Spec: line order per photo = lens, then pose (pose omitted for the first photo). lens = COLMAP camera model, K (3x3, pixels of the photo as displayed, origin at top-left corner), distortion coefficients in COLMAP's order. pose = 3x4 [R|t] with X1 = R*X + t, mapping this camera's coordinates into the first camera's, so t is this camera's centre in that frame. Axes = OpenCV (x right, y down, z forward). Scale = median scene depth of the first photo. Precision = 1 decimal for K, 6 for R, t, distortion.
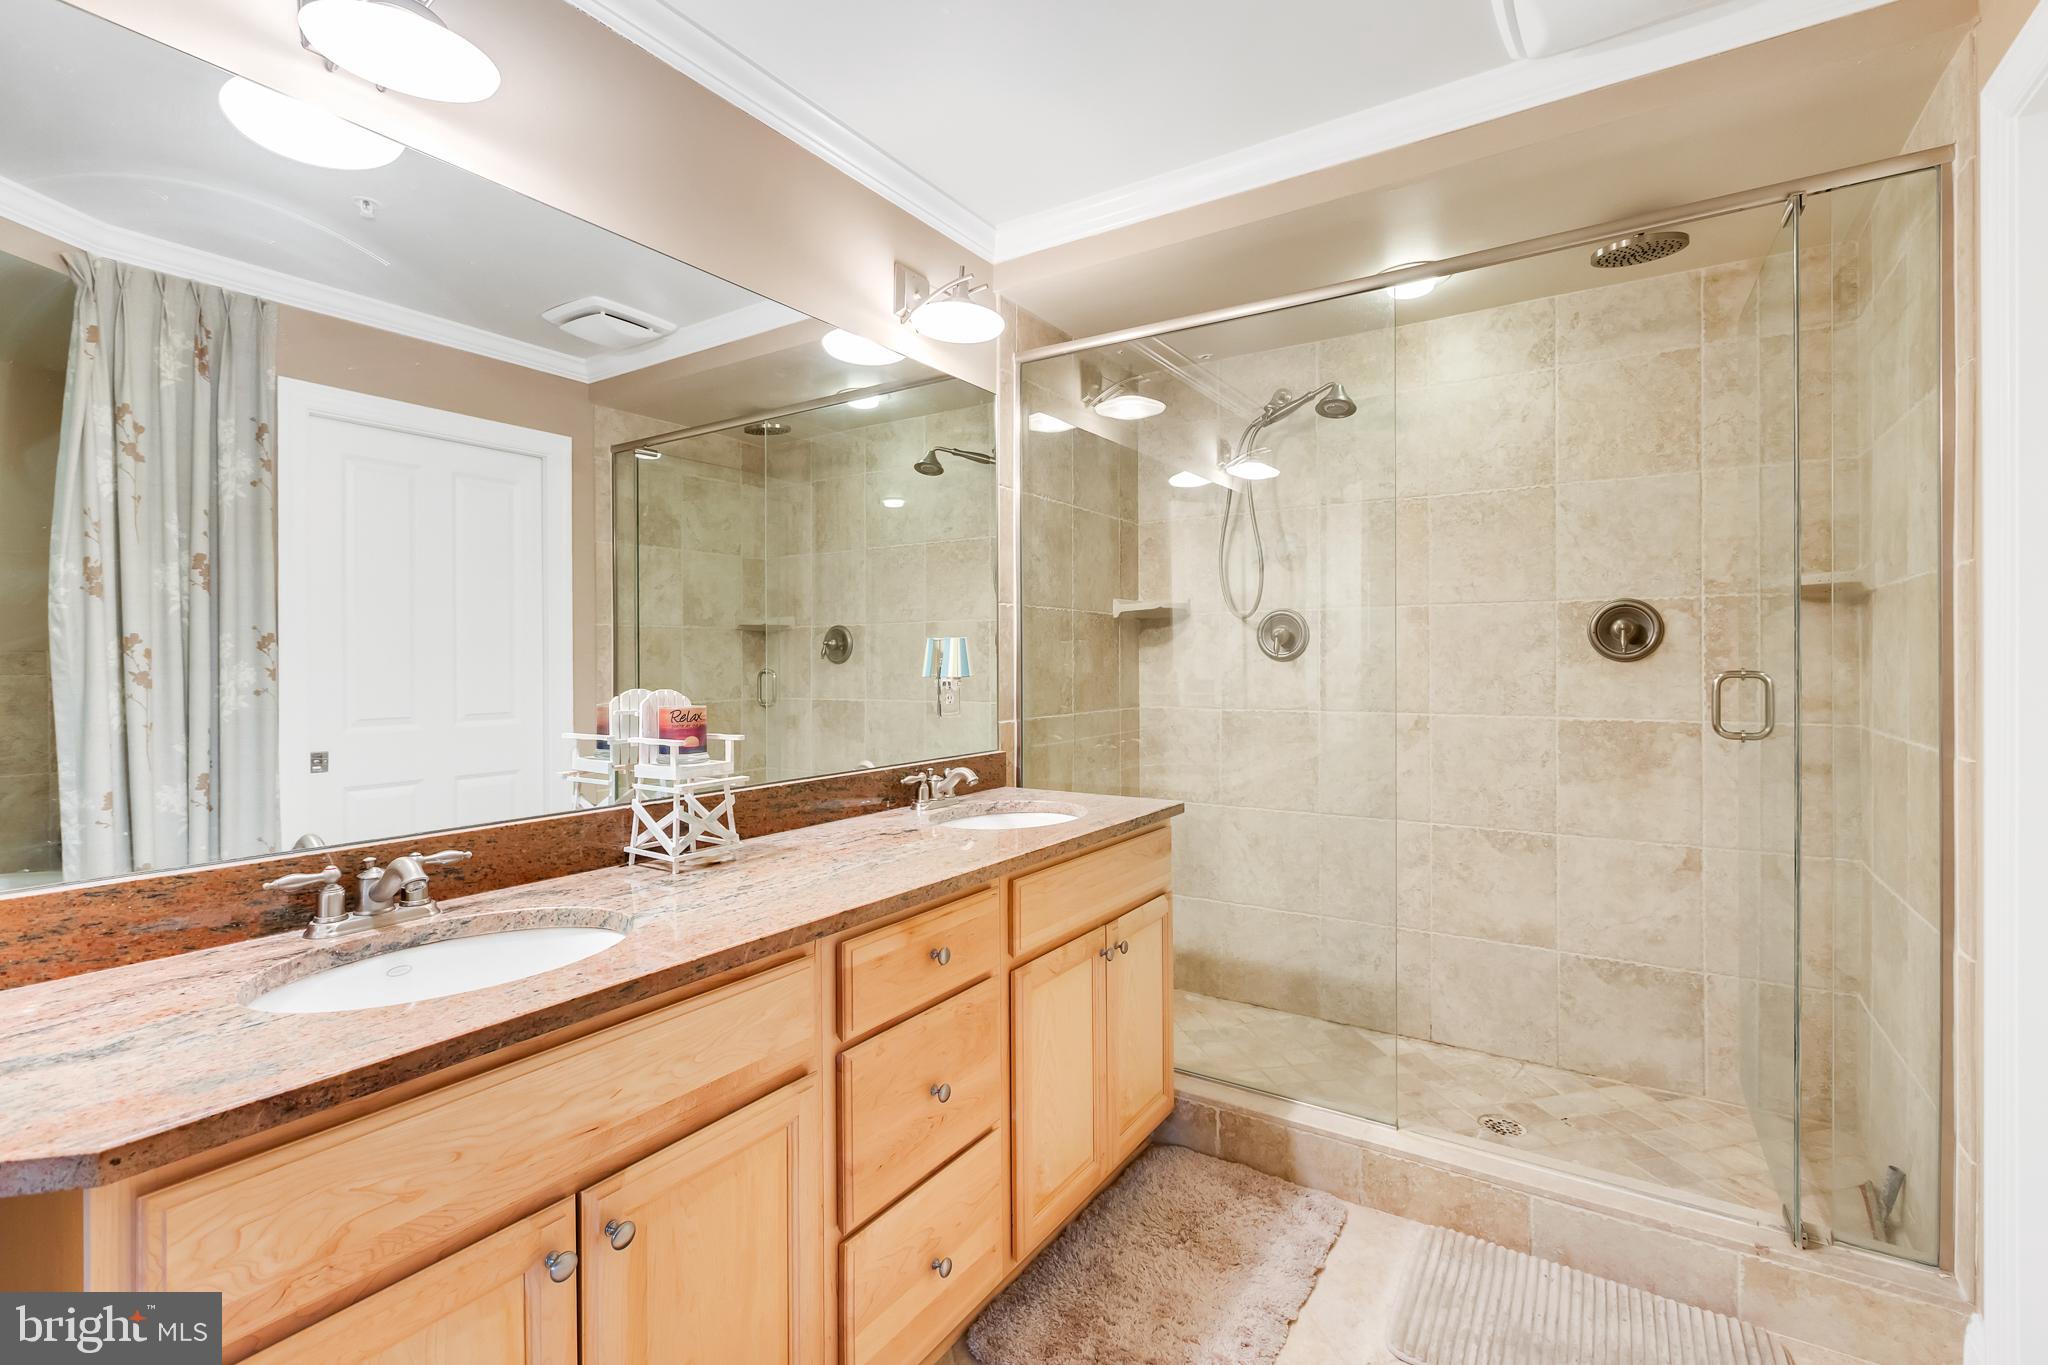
lens RADIAL K [[955.7, 0, 1021.5], [0, 955.7, 670.1], [0, 0, 1]] dist [0.004105, -0.002611]
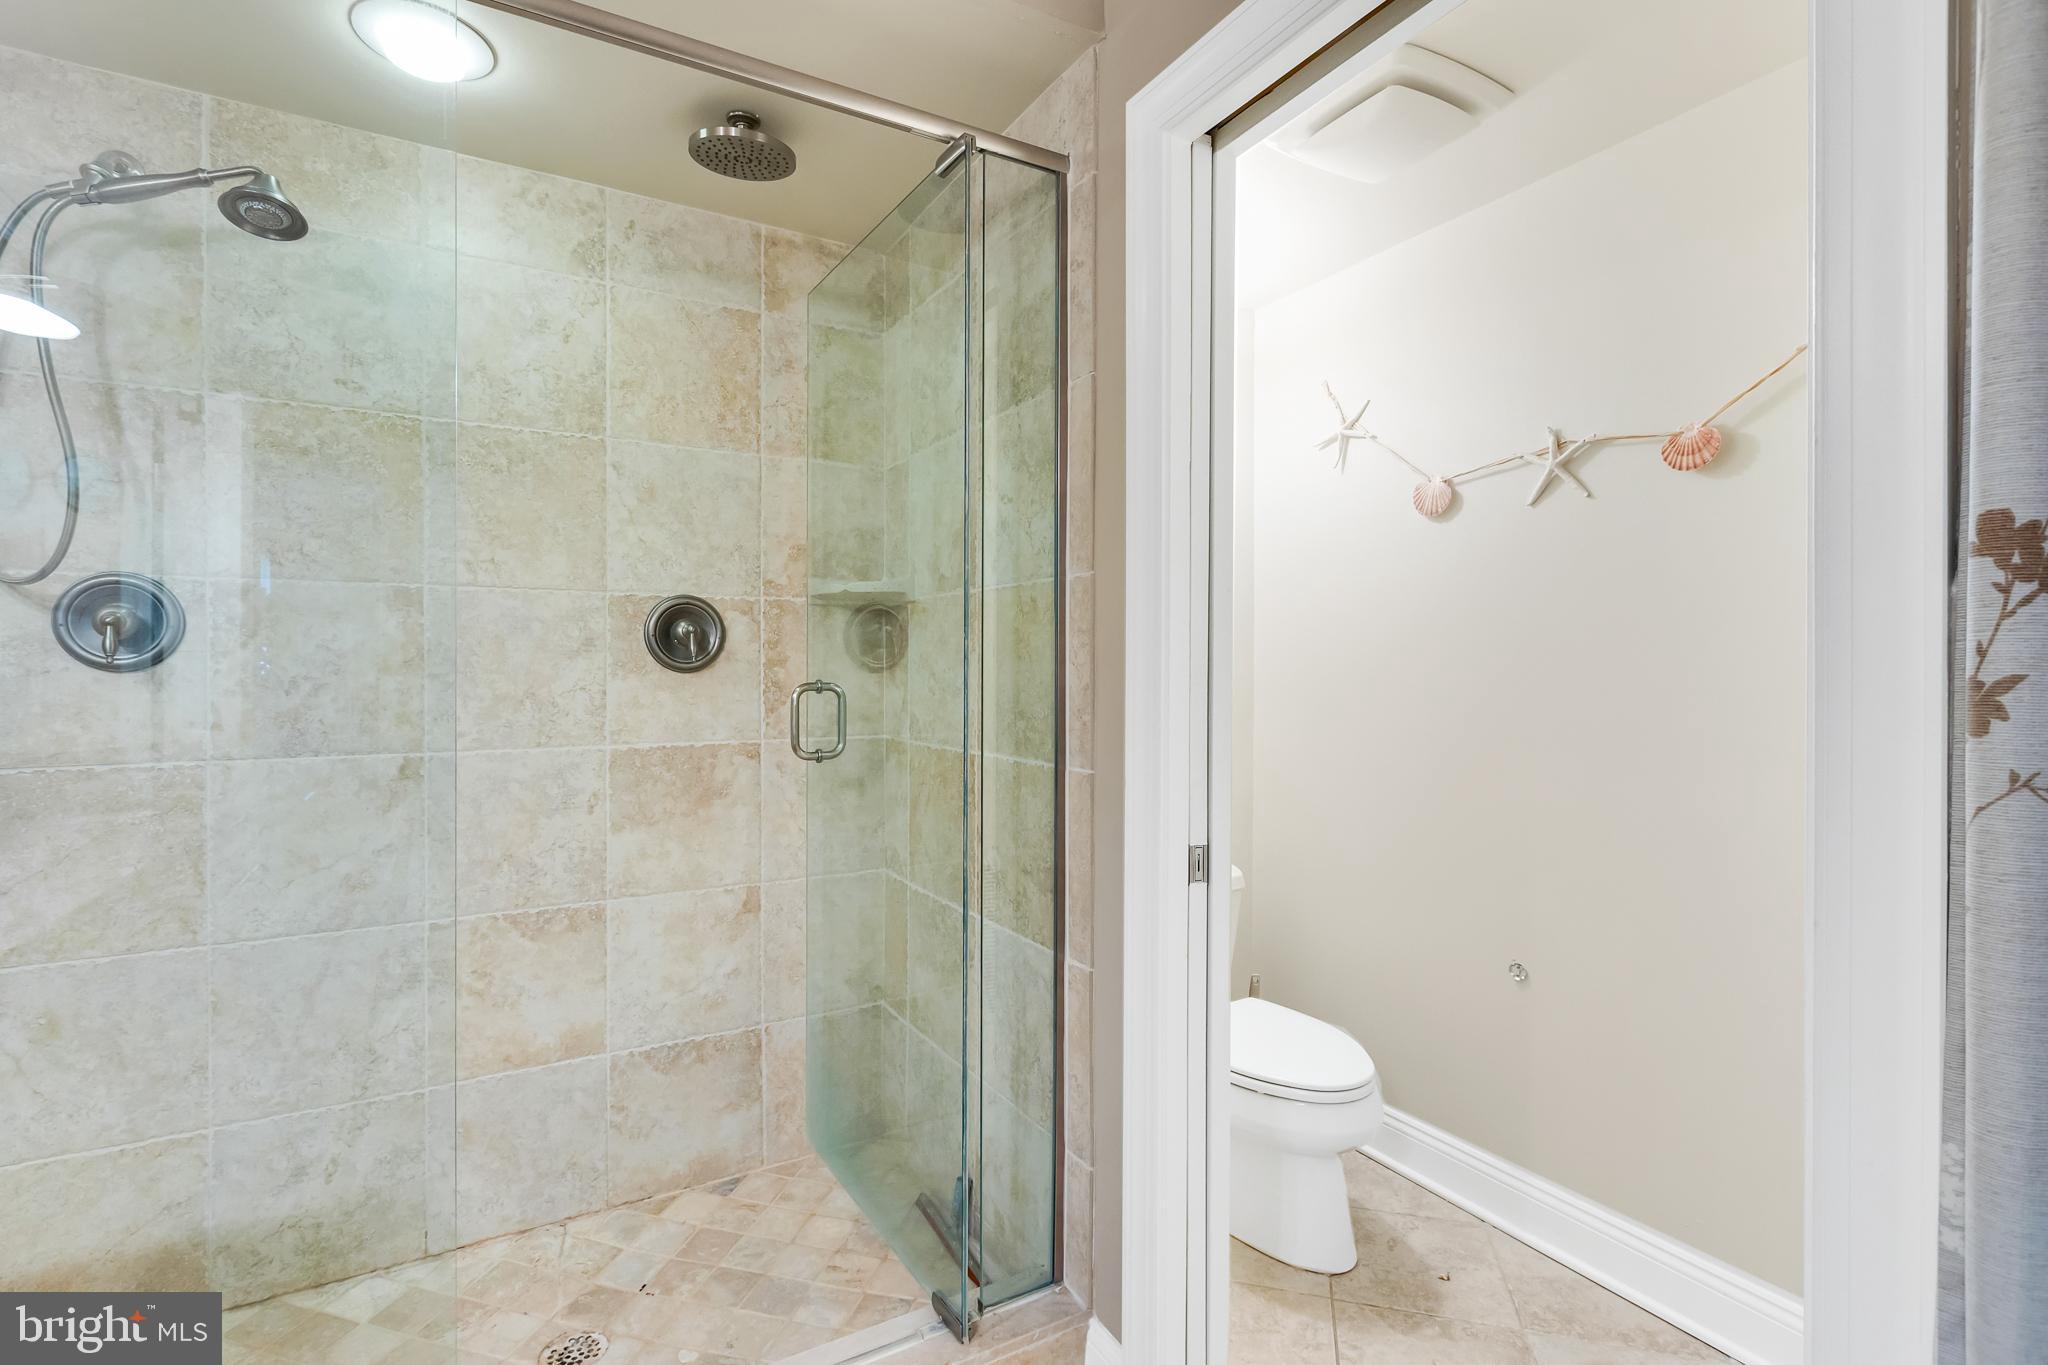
lens RADIAL K [[955.7, 0, 1021.4], [0, 955.7, 671.3], [0, 0, 1]] dist [0.004105, -0.002611]
pose [[0.460937, 0.000087, 0.887433, 0.039887], [0.007319, 0.999966, -0.003899, -0.004554], [-0.887403, 0.008292, 0.460921, 0.367193]]
